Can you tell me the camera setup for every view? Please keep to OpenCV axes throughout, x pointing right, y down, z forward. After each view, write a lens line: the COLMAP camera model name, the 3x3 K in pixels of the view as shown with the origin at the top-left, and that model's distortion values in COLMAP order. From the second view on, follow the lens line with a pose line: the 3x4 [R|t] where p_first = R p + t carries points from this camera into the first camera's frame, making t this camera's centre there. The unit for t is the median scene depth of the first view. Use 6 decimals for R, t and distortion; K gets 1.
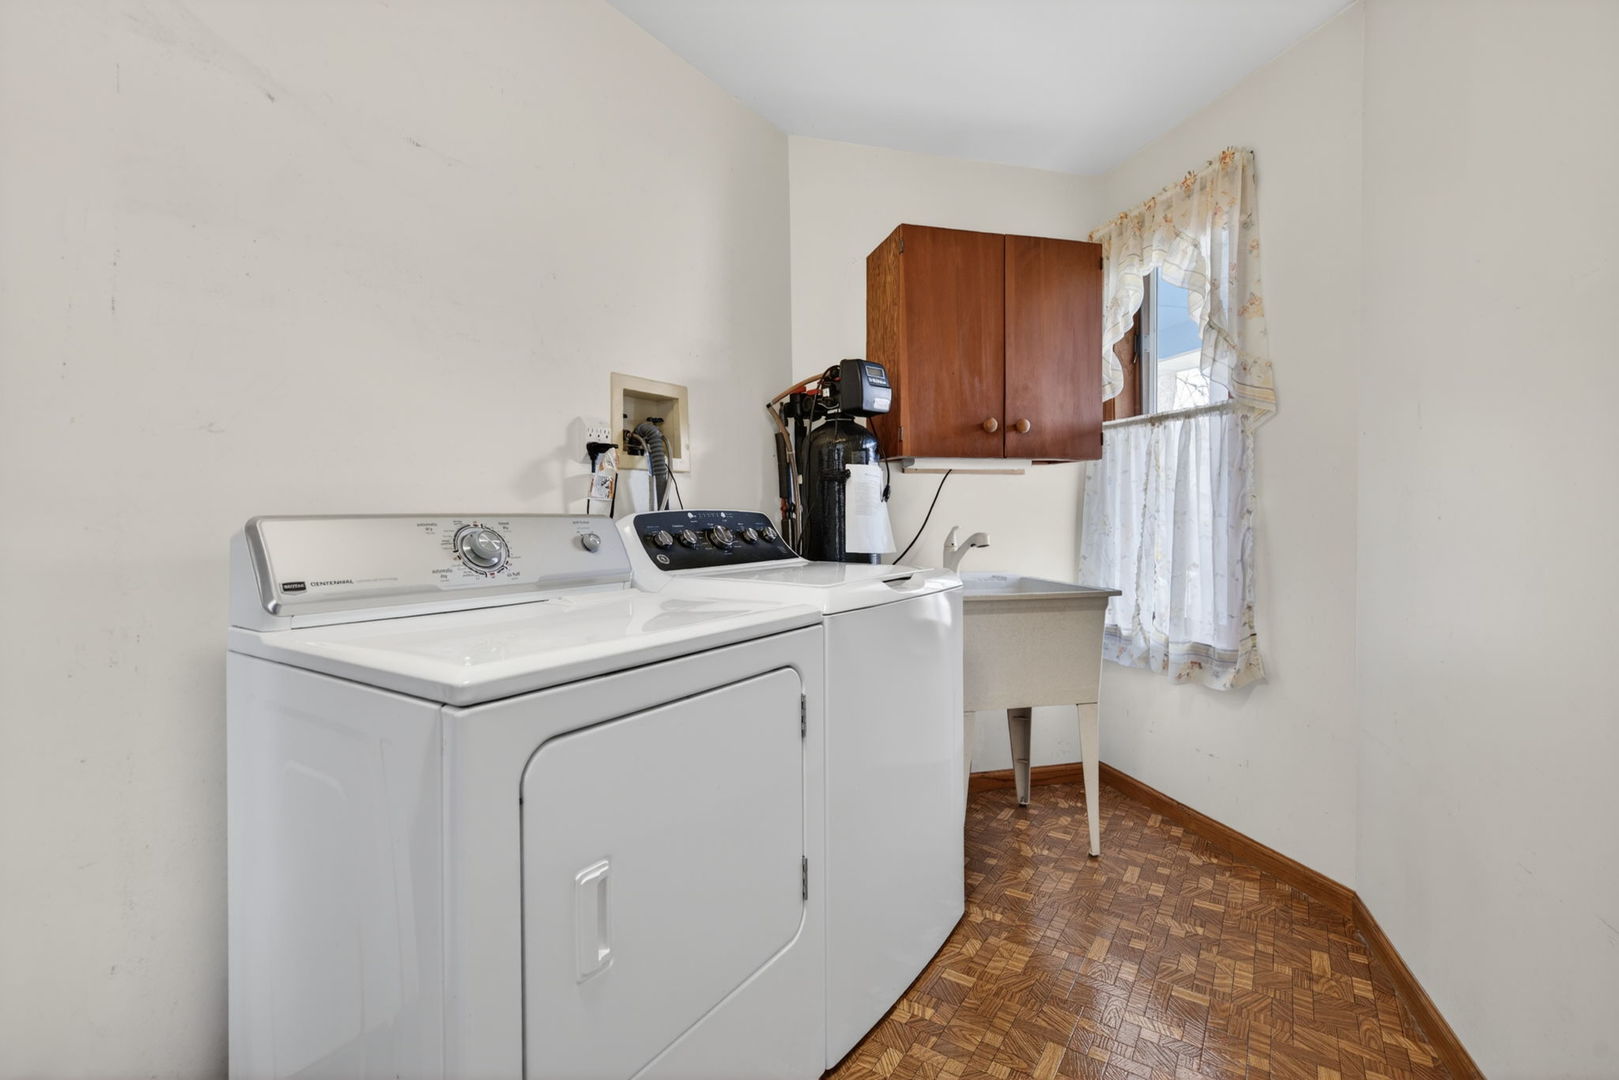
lens RADIAL K [[761.2, 0, 811.0], [0, 761.2, 519.2], [0, 0, 1]] dist [0.001578, 0.000063]
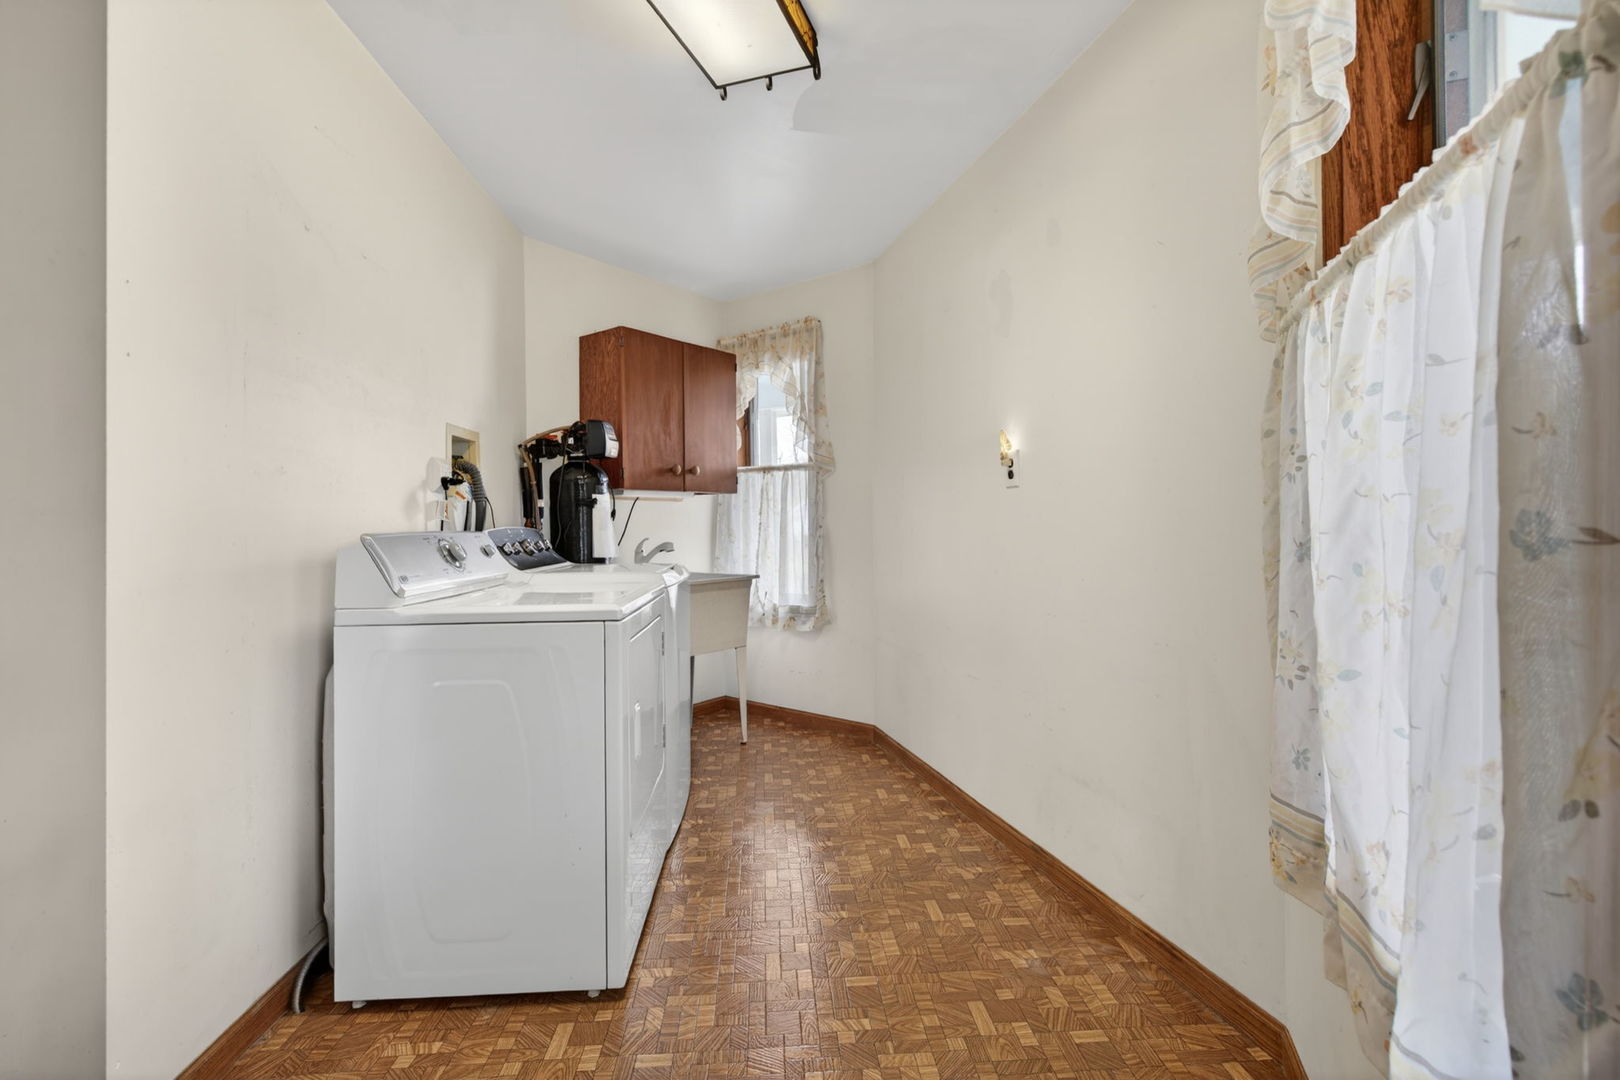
lens RADIAL K [[731.9, 0, 811.2], [0, 731.9, 535.4], [0, 0, 1]] dist [0.001568, -0.000742]
pose [[0.784883, -0.013114, 0.619505, -0.449901], [0.010761, 0.999914, 0.007532, -0.002917], [-0.619551, 0.000755, 0.784956, -0.284261]]
